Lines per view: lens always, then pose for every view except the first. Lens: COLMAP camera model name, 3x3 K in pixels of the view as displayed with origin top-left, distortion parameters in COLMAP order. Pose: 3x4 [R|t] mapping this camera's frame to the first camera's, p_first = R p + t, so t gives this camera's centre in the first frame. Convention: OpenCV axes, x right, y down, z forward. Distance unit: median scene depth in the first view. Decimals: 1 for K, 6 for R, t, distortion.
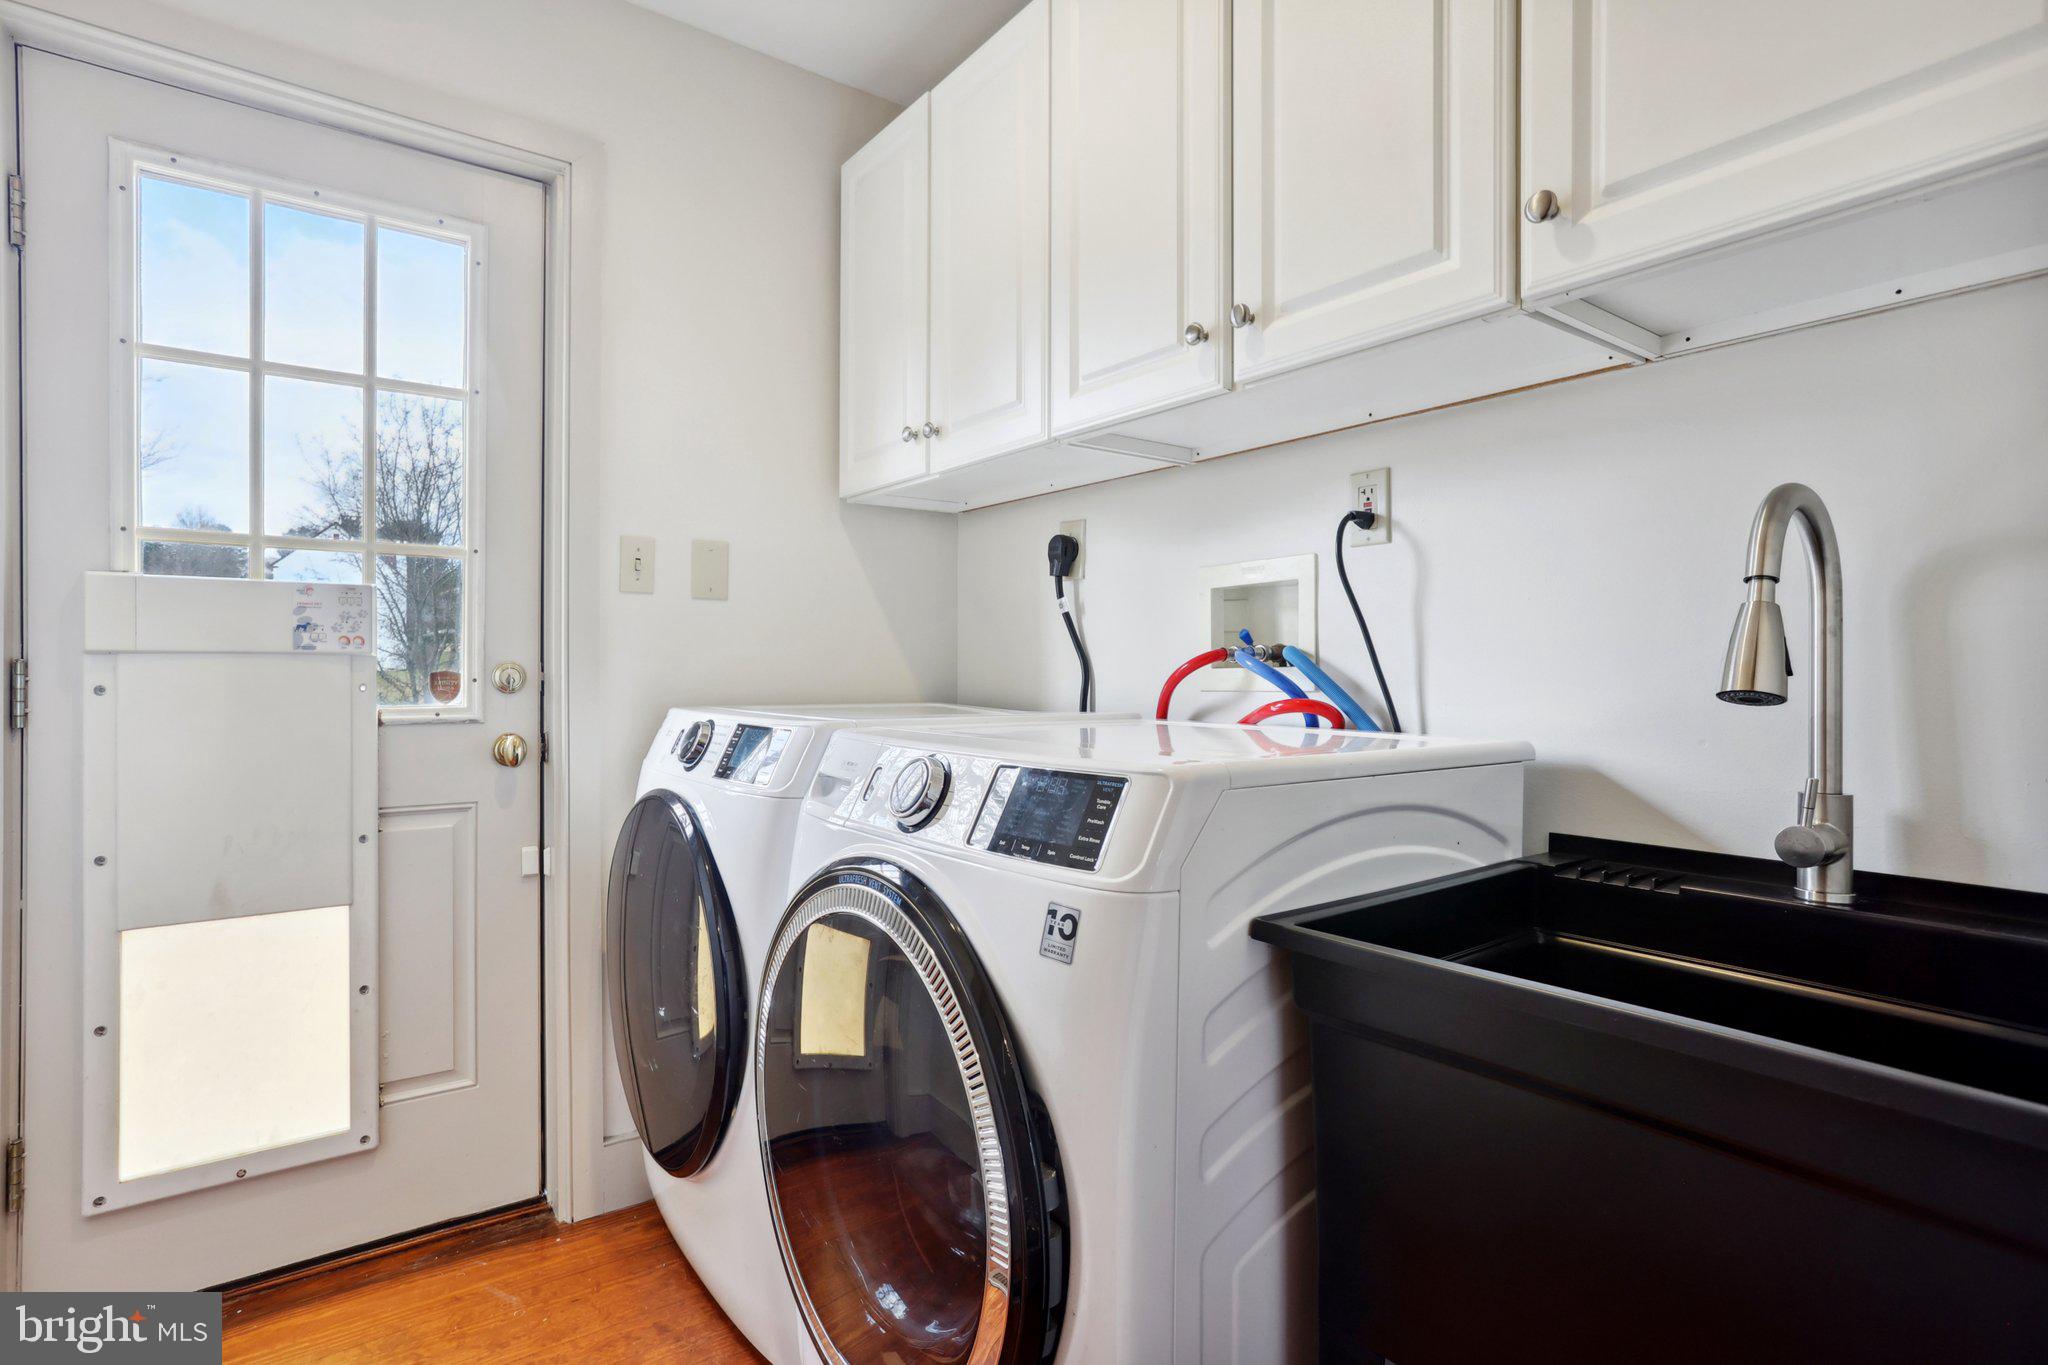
lens RADIAL K [[1013.4, 0, 1027.0], [0, 1013.4, 680.4], [0, 0, 1]] dist [-0.040138, 0.015678]
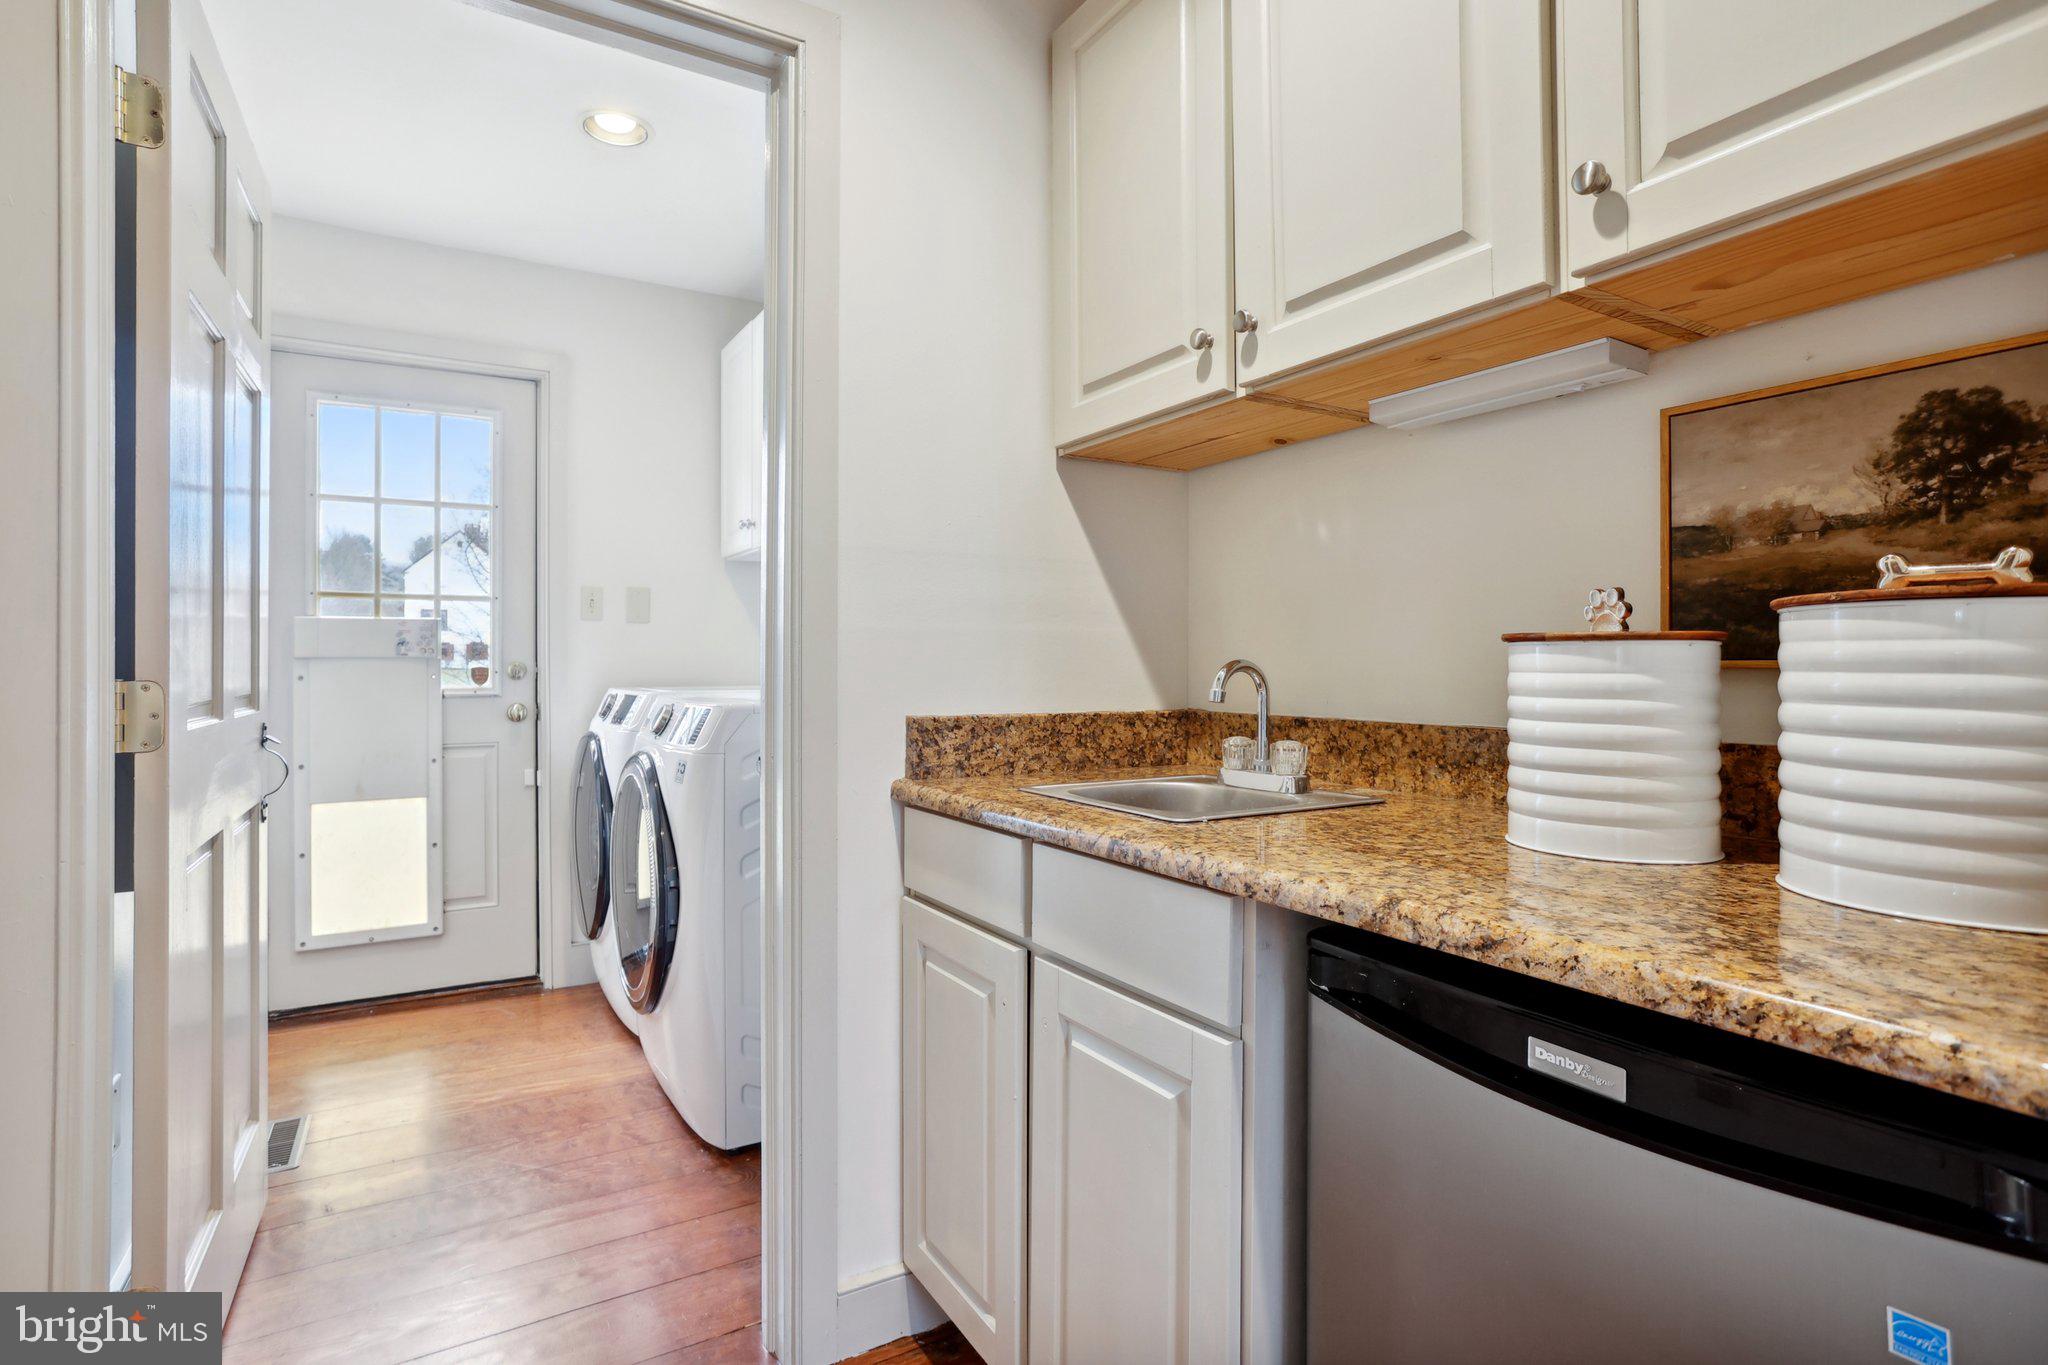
lens RADIAL K [[1013.4, 0, 1025.7], [0, 1013.4, 673.4], [0, 0, 1]] dist [-0.040138, 0.015678]
pose [[0.996086, -0.007508, -0.088075, 0.543822], [0.007086, 0.999962, -0.005104, 0.017776], [0.088110, 0.004460, 0.996101, -0.688593]]
